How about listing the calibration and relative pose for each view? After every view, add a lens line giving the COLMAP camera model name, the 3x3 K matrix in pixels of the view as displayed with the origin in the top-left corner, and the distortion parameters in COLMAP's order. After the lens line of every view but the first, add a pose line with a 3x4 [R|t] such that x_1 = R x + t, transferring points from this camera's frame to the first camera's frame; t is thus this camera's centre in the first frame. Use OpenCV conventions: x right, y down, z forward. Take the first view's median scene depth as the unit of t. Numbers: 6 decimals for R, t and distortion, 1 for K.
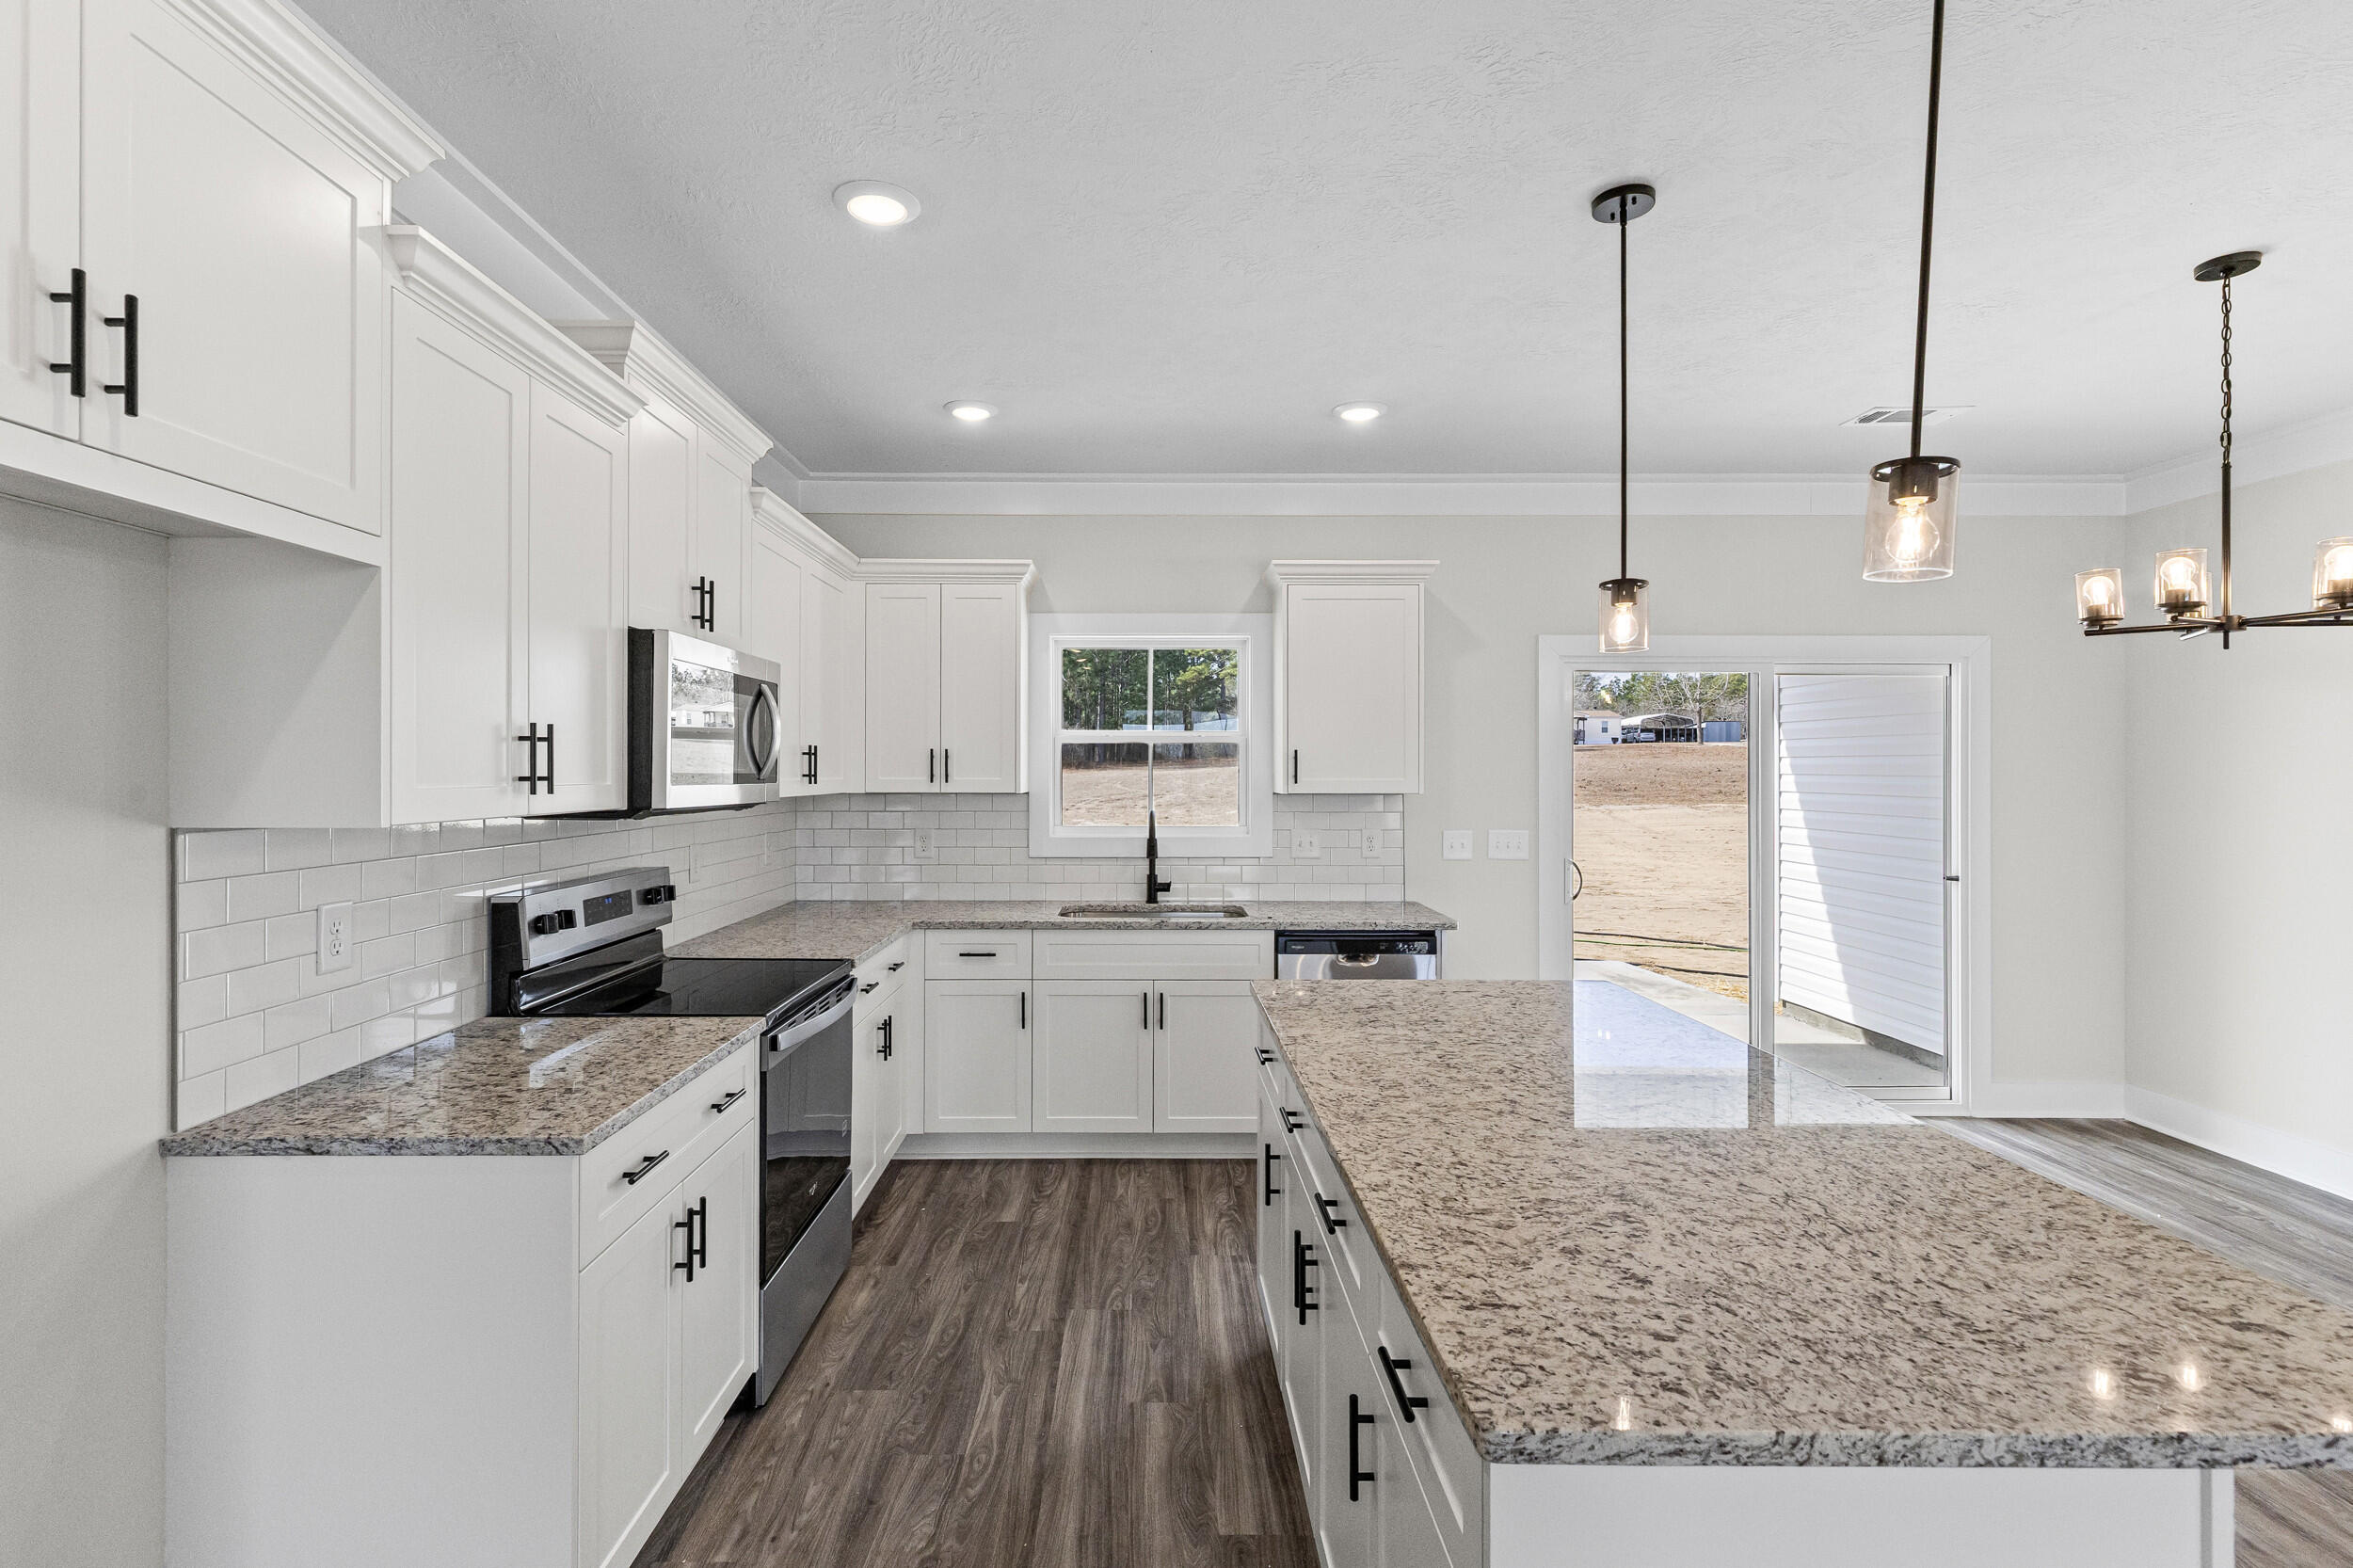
lens RADIAL K [[1074.2, 0, 1146.4], [0, 1074.2, 779.1], [0, 0, 1]] dist [0.005269, -0.000398]
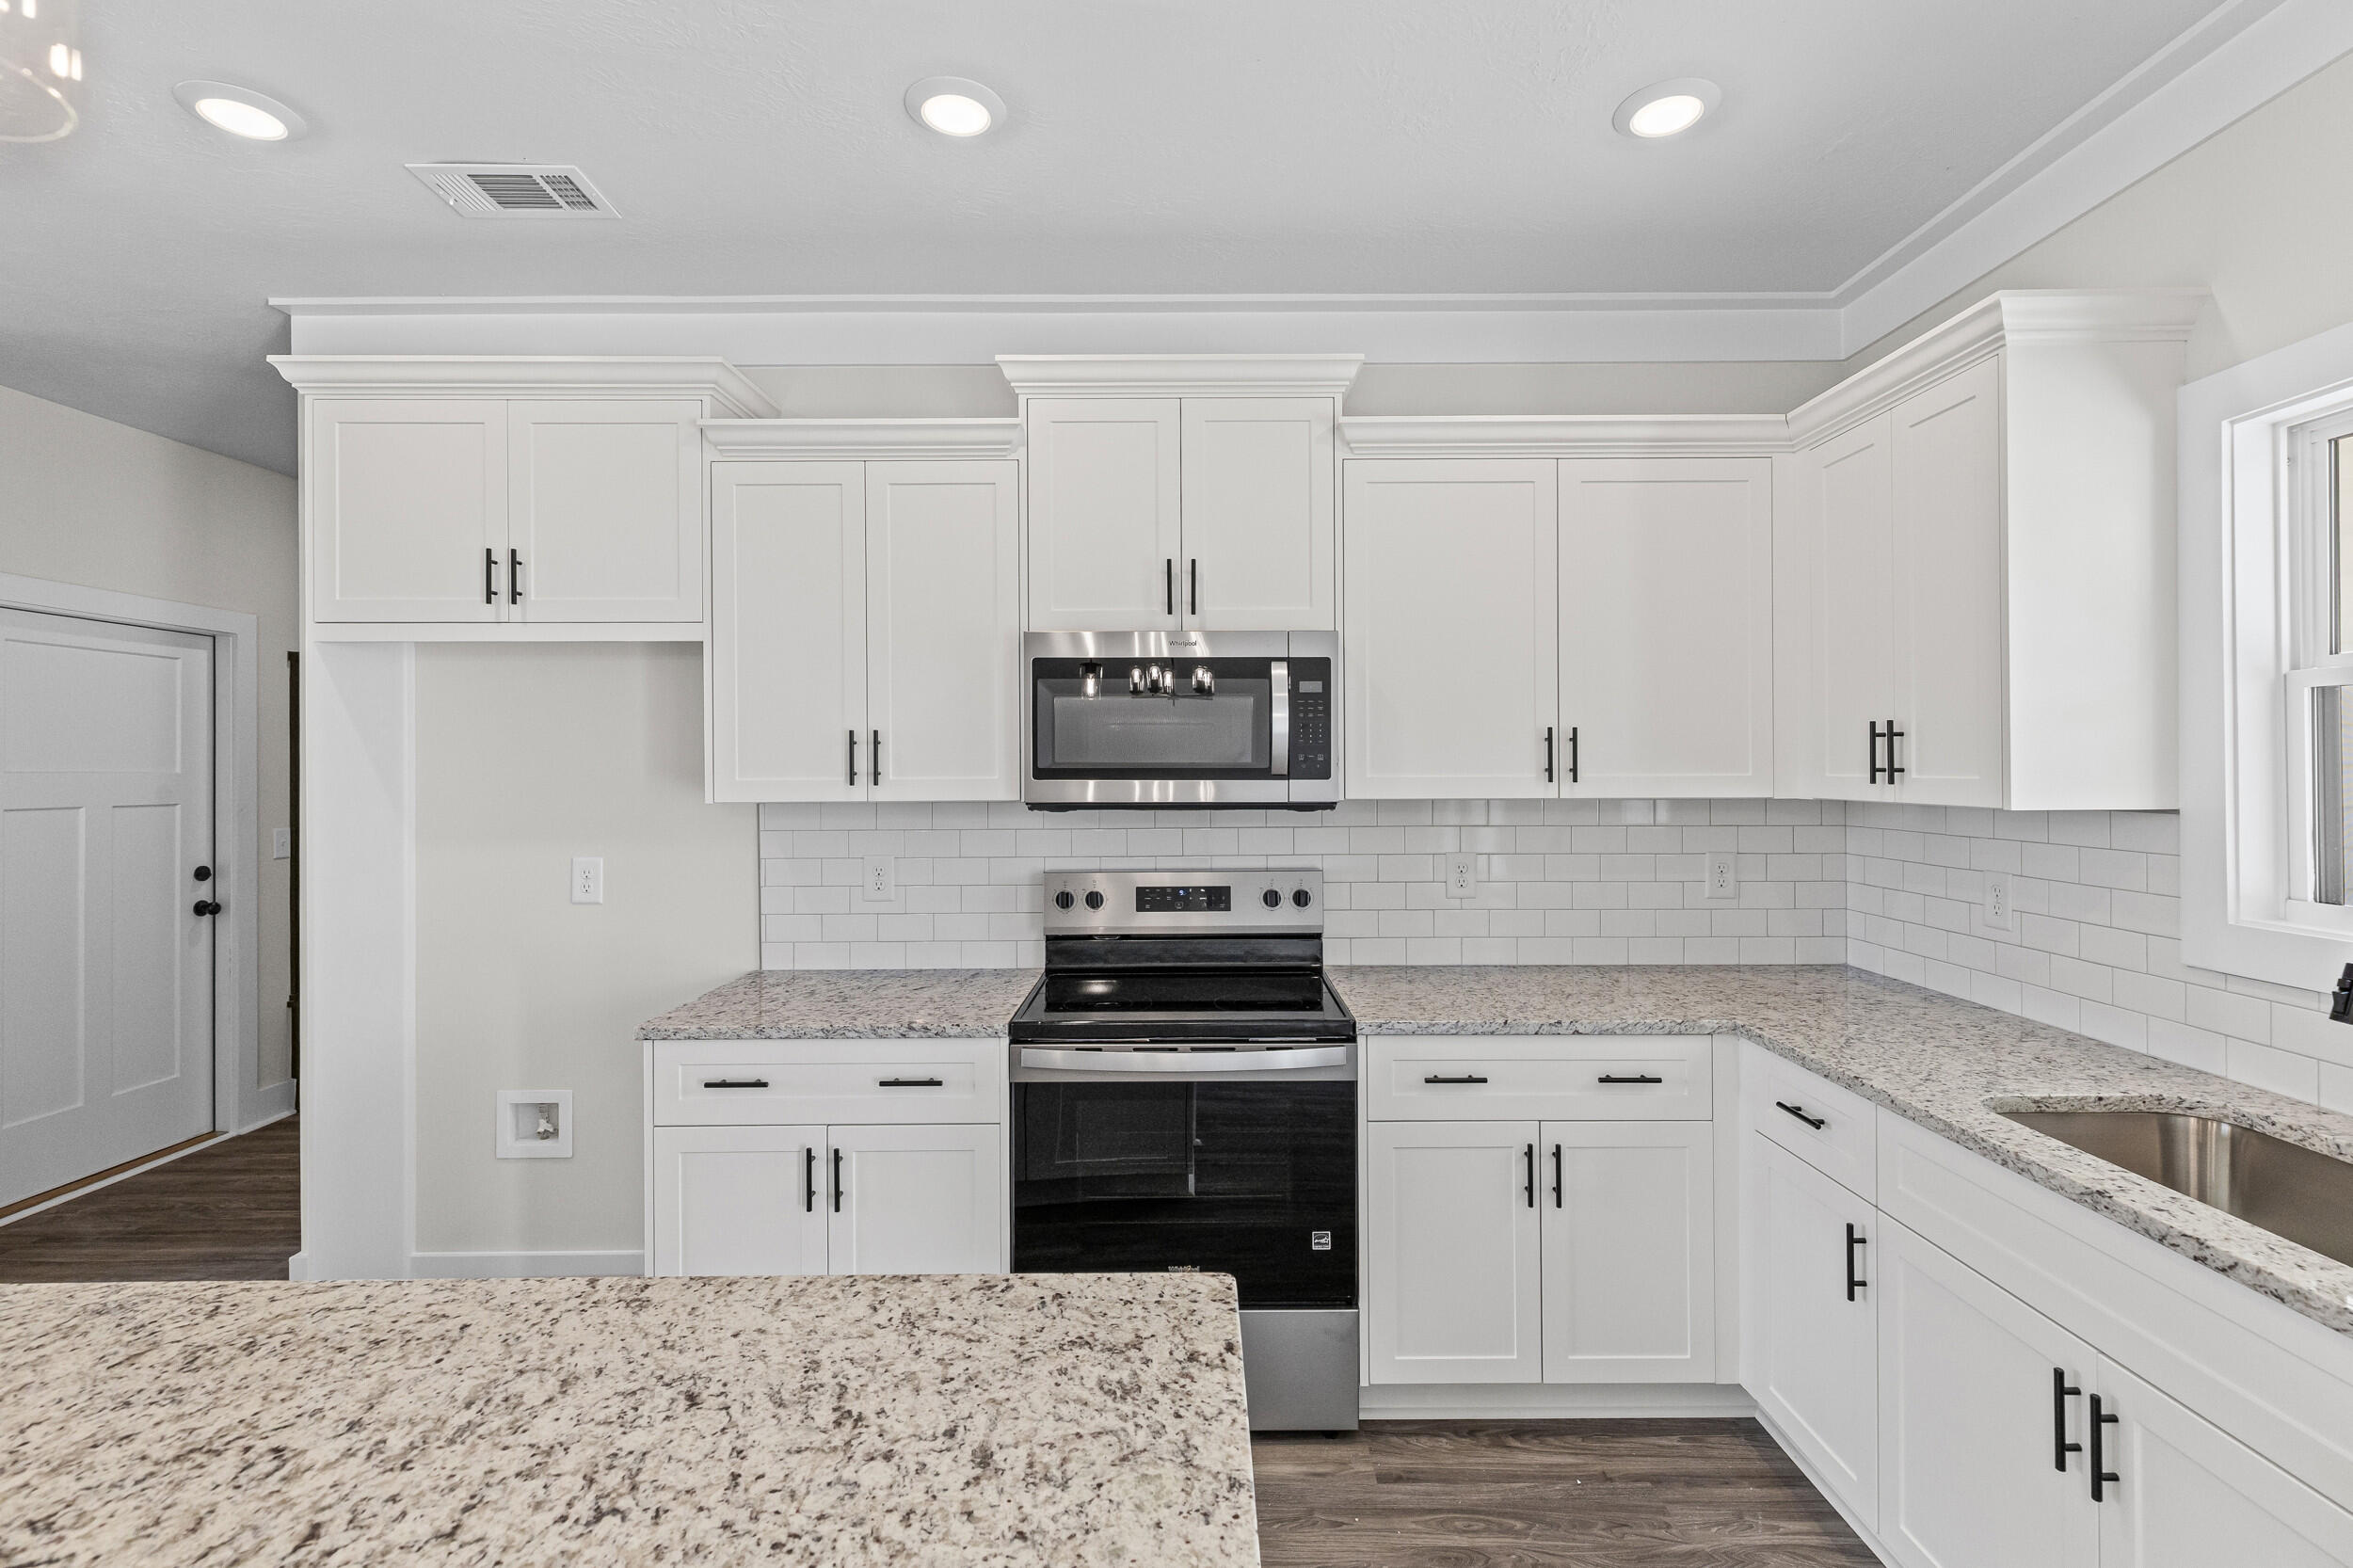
lens RADIAL K [[1074.2, 0, 1194.9], [0, 1074.2, 762.7], [0, 0, 1]] dist [0.005269, -0.000398]
pose [[-0.008524, -0.005471, -0.999949, 0.418559], [-0.000888, 0.999985, -0.005464, -0.004737], [0.999963, 0.000841, -0.008528, 0.806935]]
